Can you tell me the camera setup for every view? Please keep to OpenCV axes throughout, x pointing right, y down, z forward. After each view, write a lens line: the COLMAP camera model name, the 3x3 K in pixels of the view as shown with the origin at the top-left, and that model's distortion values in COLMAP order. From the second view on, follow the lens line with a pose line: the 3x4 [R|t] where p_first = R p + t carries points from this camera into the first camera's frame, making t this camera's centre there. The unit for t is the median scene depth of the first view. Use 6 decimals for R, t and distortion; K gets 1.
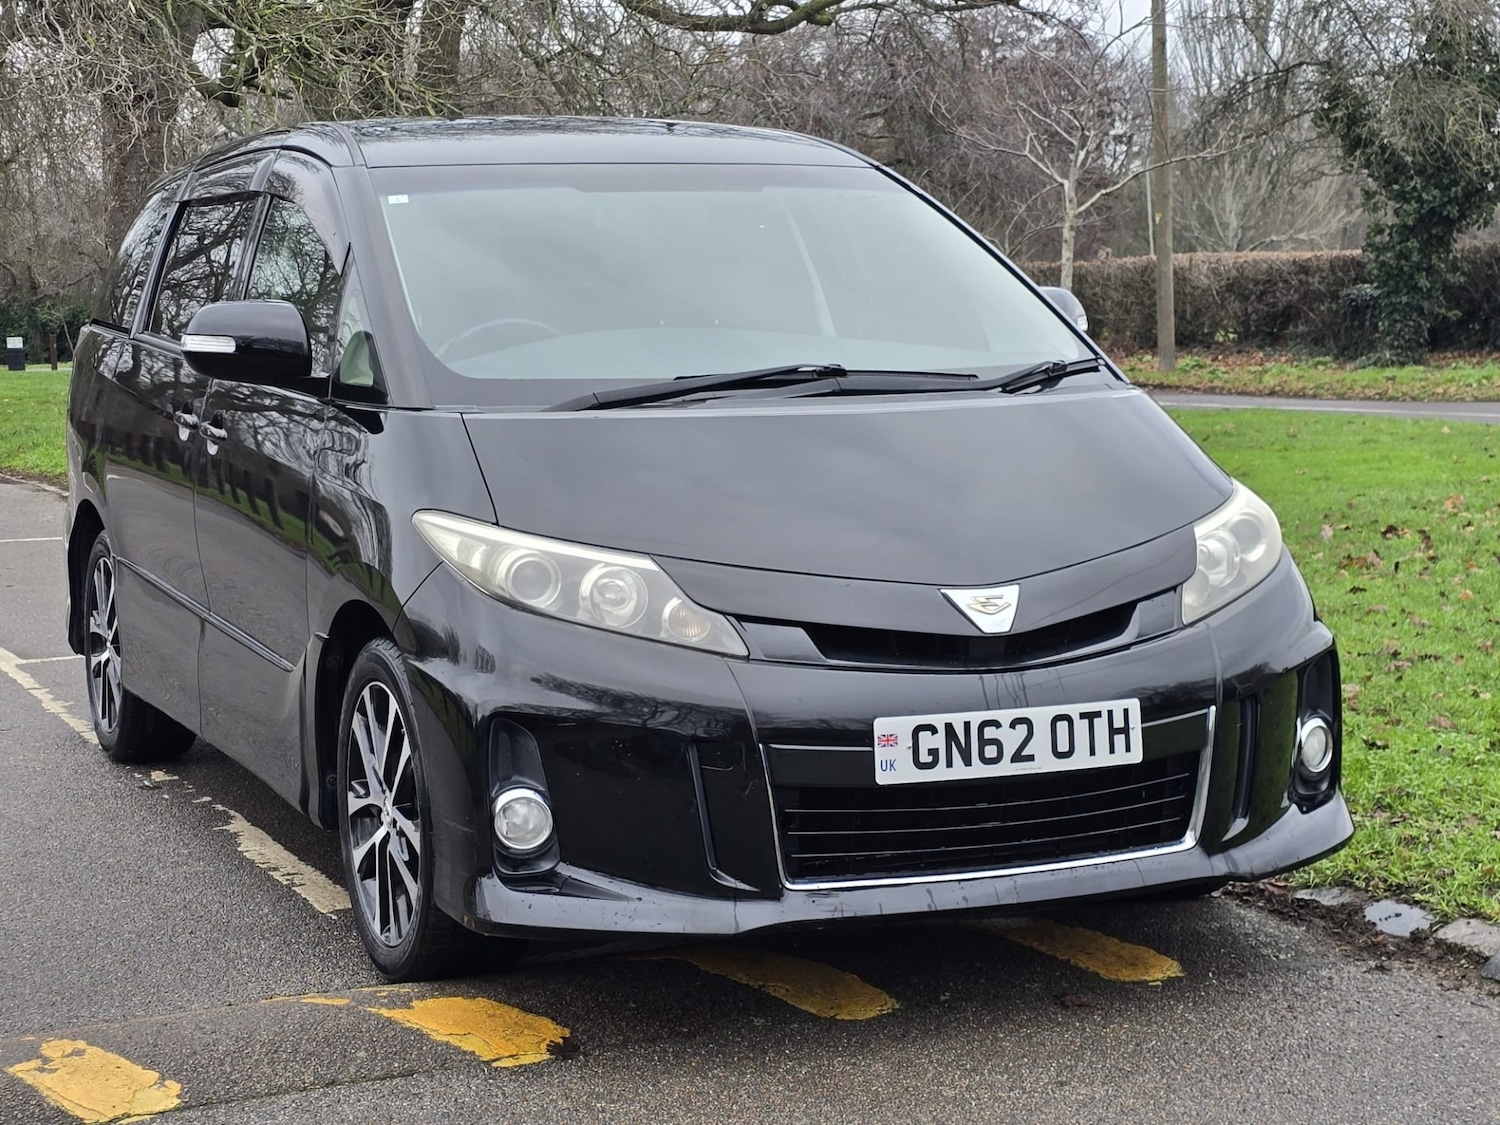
lens RADIAL K [[2764.9, 0, 725.4], [0, 2764.9, 560.3], [0, 0, 1]] dist [0.247211, -1.112443]
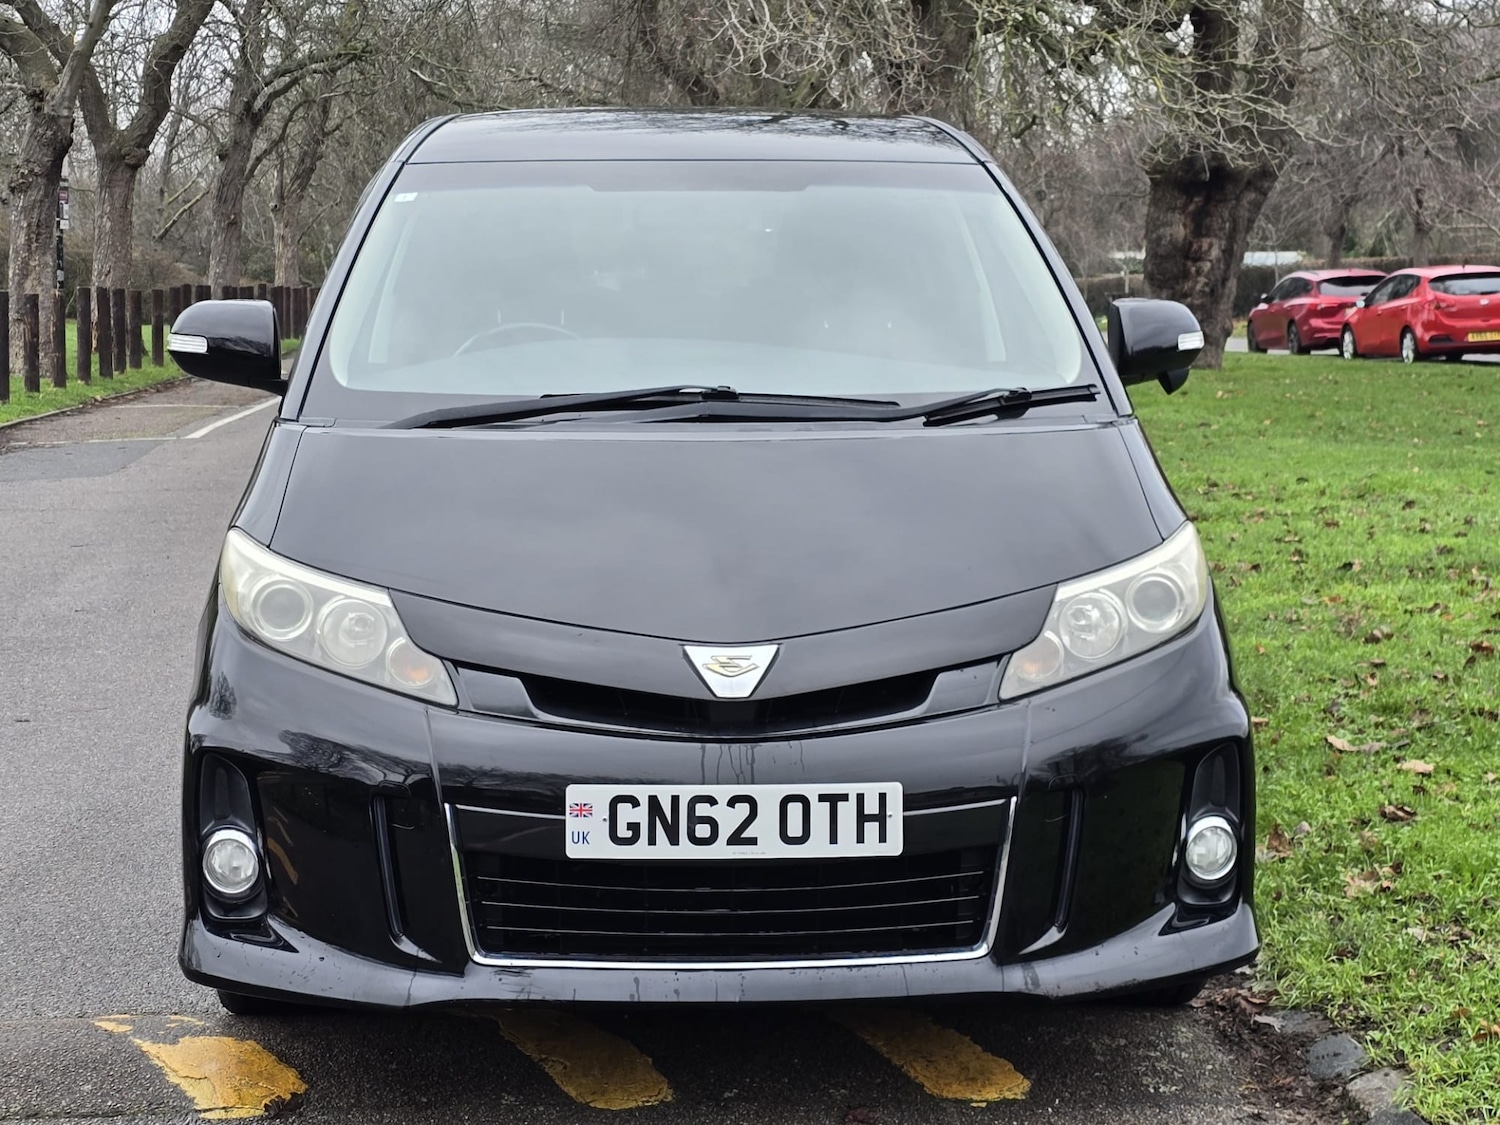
lens RADIAL K [[2755.5, 0, 750.0], [0, 2755.5, 562.5], [0, 0, 1]] dist [0.249617, -1.122615]
pose [[0.941909, 0.053125, -0.331641, 0.392749], [-0.048288, 0.998573, 0.022814, -0.037791], [0.332380, -0.005474, 0.943130, 0.161294]]
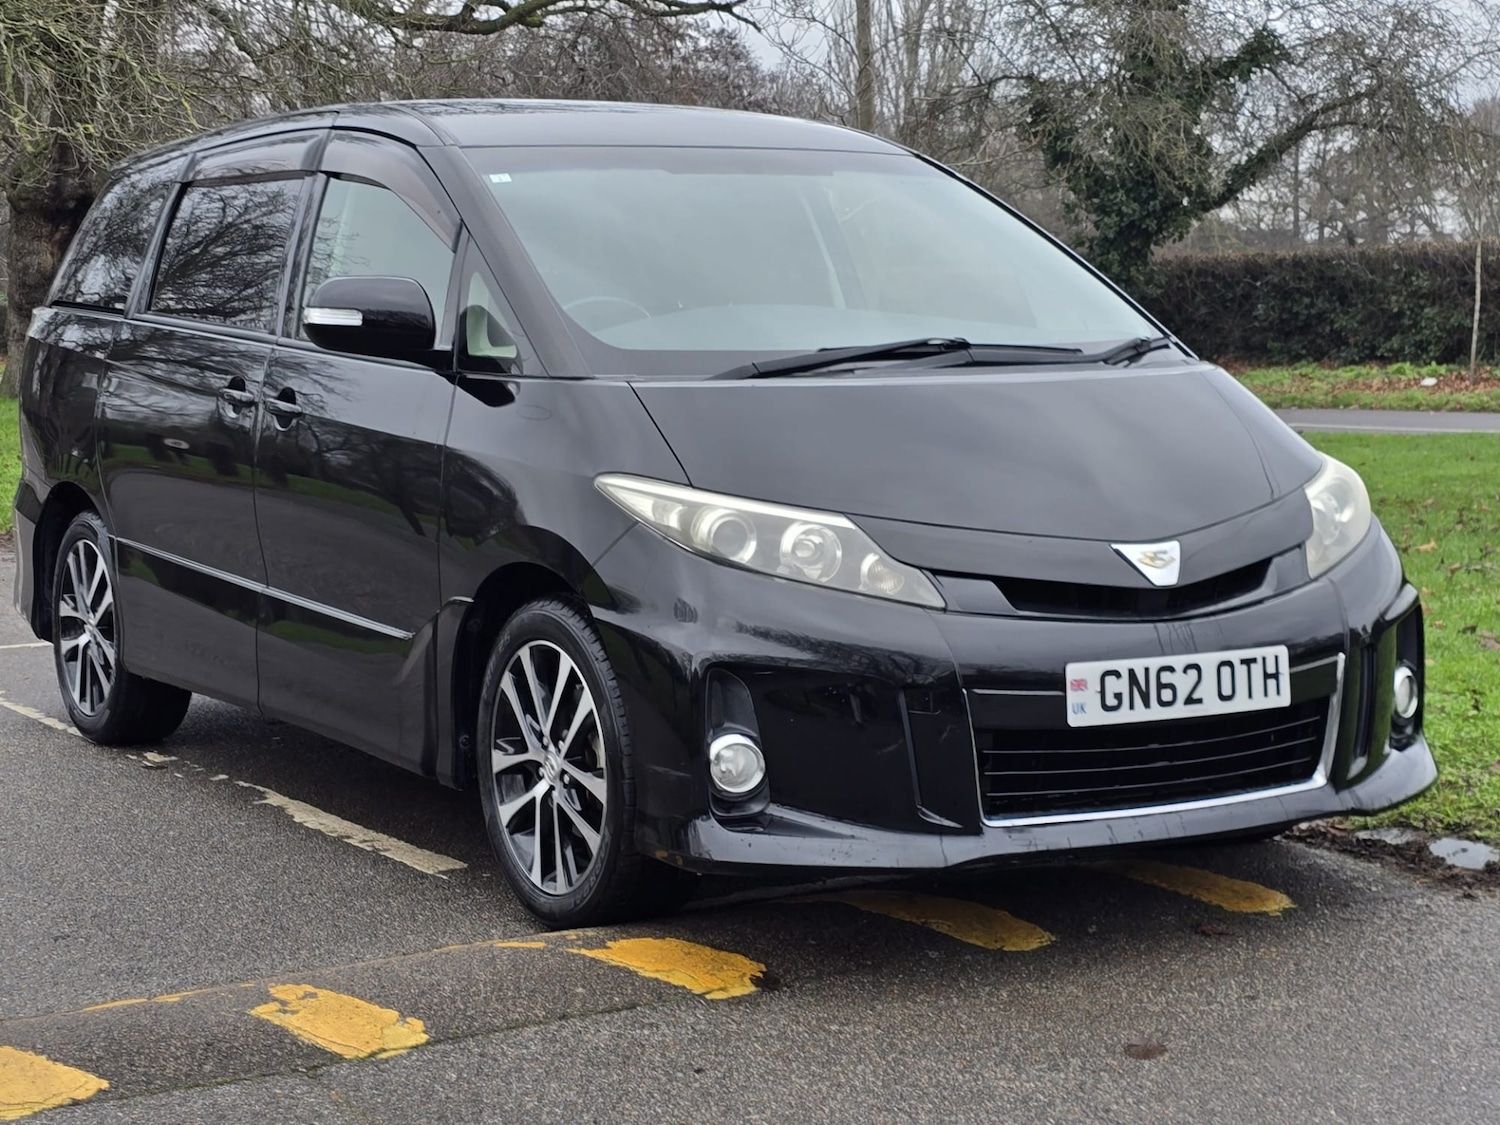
lens RADIAL K [[2809.6, 0, 756.4], [0, 2809.6, 599.1], [0, 0, 1]] dist [0.186787, -0.453164]
pose [[0.990215, -0.006978, 0.139377, -0.208618], [0.005845, 0.999946, 0.008539, 0.021163], [-0.139429, -0.007640, 0.990203, -0.055823]]
